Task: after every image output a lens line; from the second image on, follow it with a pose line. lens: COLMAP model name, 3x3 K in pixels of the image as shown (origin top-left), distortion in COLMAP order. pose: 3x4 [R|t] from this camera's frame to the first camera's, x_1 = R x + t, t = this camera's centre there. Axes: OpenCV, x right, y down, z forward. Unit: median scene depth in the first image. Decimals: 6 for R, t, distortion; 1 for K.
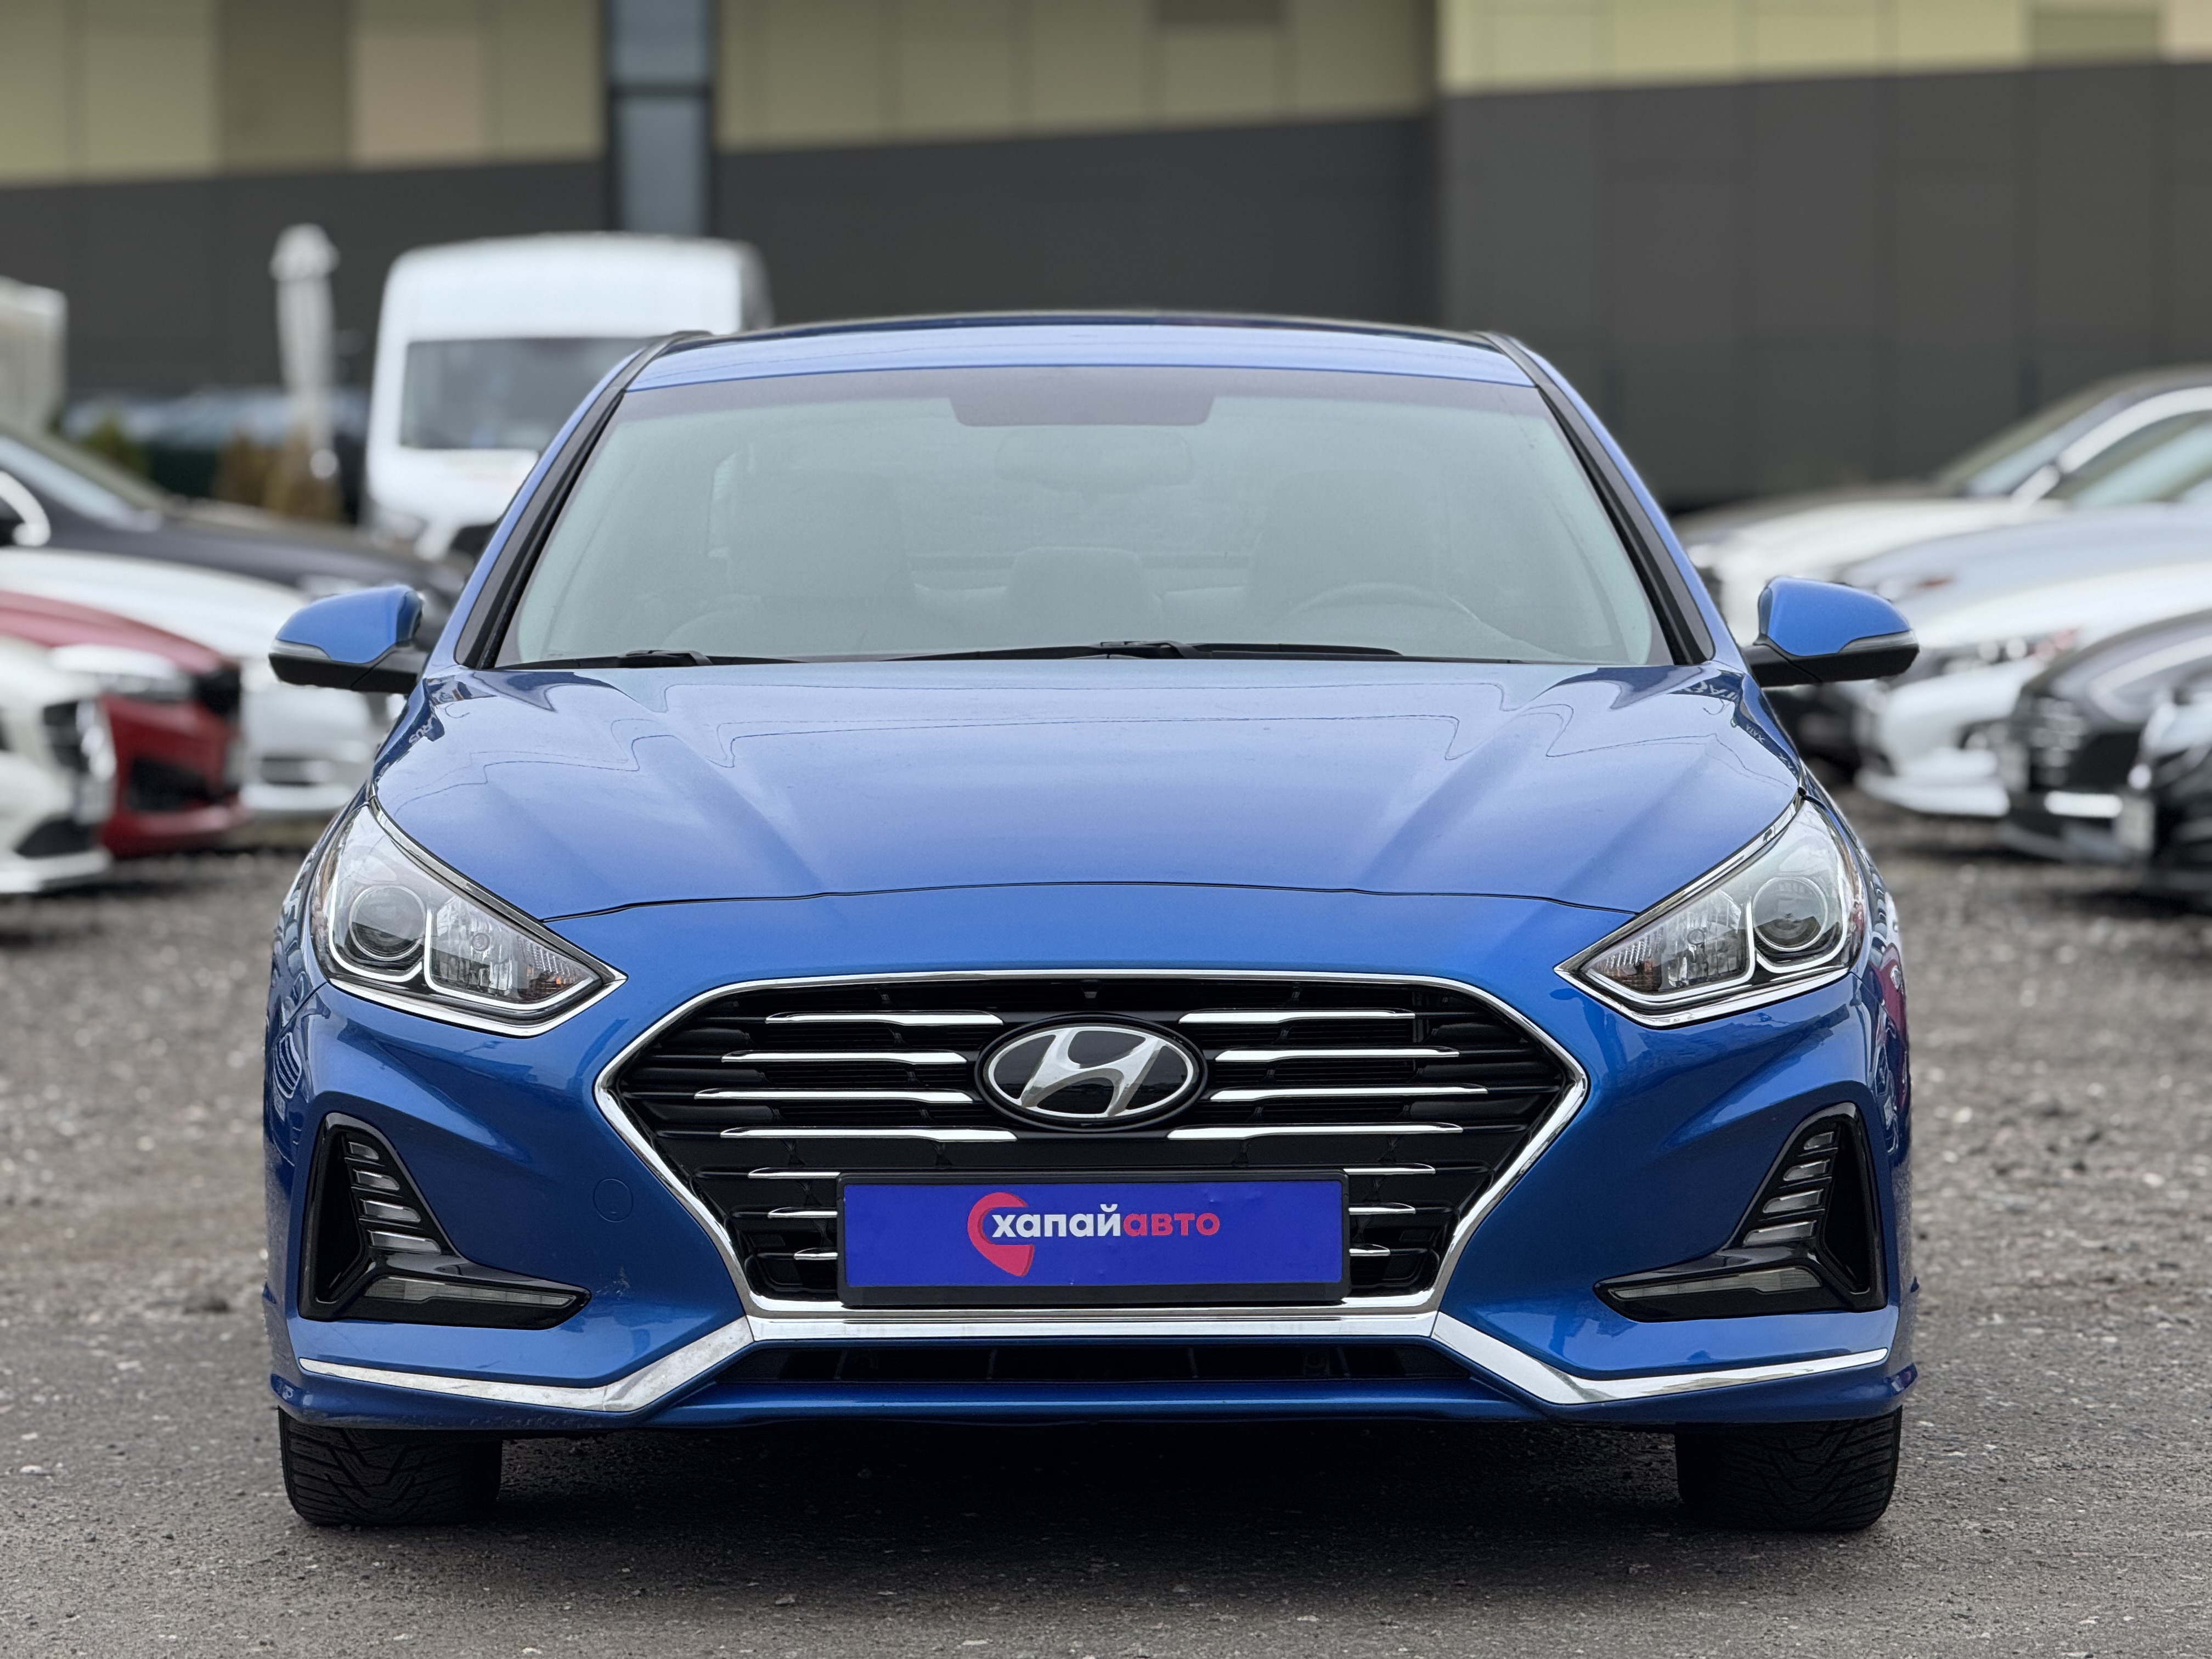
lens RADIAL K [[7809.8, 0, 1099.1], [0, 7809.8, 825.3], [0, 0, 1]] dist [0.274523, 0.000000]
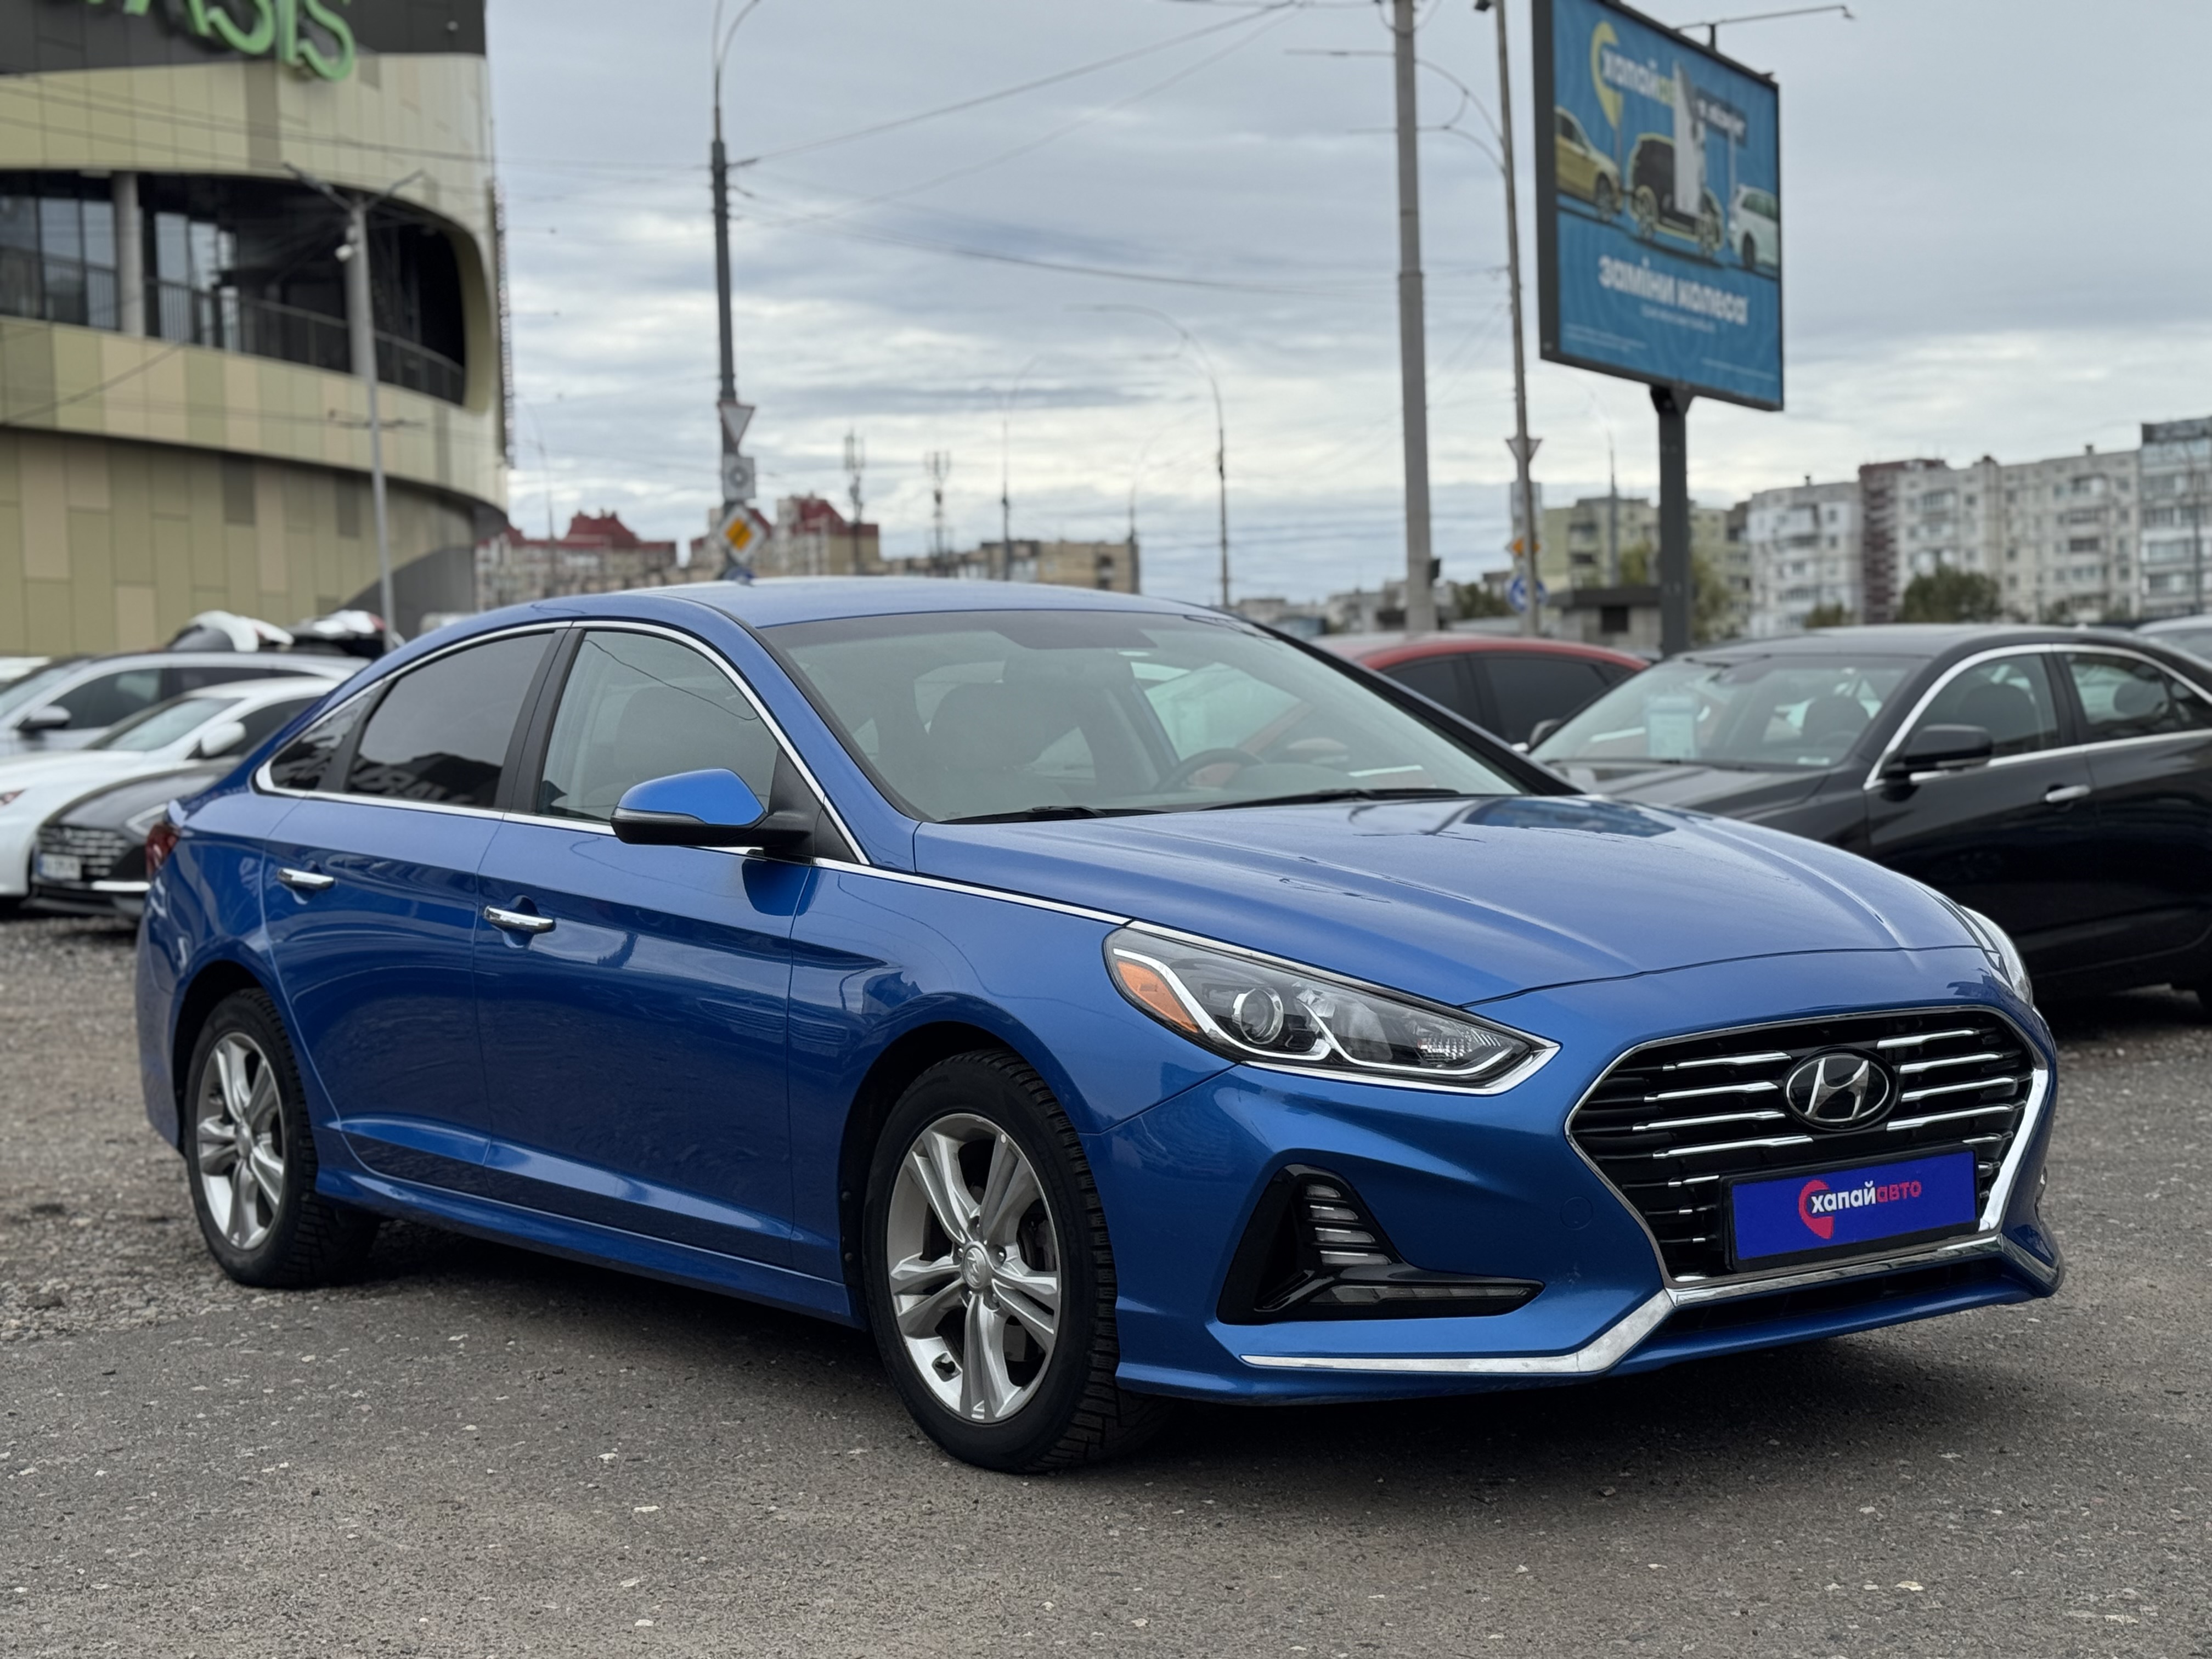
lens RADIAL K [[3463.2, 0, 1098.7], [0, 3463.2, 836.6], [0, 0, 1]] dist [0.130465, 0.000000]
pose [[0.809310, -0.039610, 0.586045, -0.159905], [0.045133, 0.998967, 0.005192, -0.007684], [-0.585646, 0.022248, 0.810262, 0.192085]]
